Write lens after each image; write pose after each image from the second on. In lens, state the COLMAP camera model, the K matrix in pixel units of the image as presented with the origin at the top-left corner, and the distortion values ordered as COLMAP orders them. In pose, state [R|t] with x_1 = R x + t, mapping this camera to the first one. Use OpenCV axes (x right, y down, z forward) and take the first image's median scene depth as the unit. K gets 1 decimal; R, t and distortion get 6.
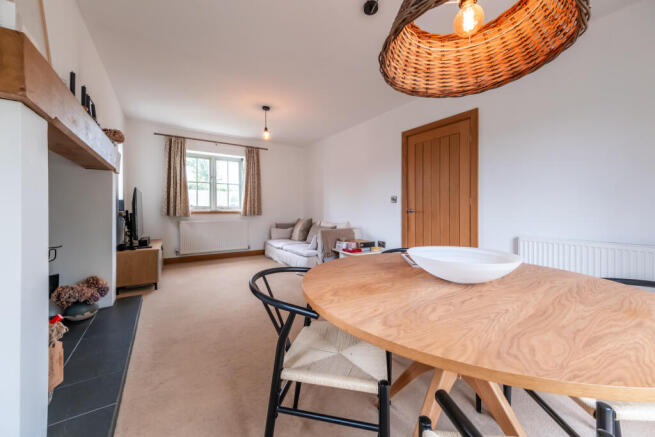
lens RADIAL K [[248.8, 0, 329.7], [0, 248.8, 211.6], [0, 0, 1]] dist [-0.000019, 0.000074]
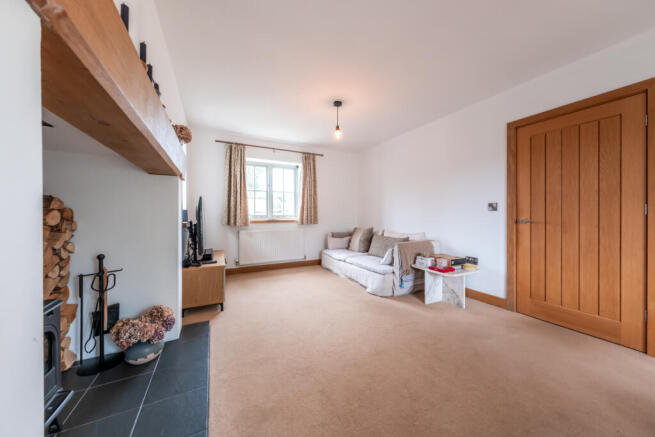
lens RADIAL K [[224.0, 0, 328.7], [0, 224.0, 216.4], [0, 0, 1]] dist [-0.001315, -0.000141]
pose [[0.993648, -0.003477, -0.112477, -0.169010], [0.003208, 0.999992, -0.002569, -0.015320], [0.112485, 0.002192, 0.993651, 0.182218]]
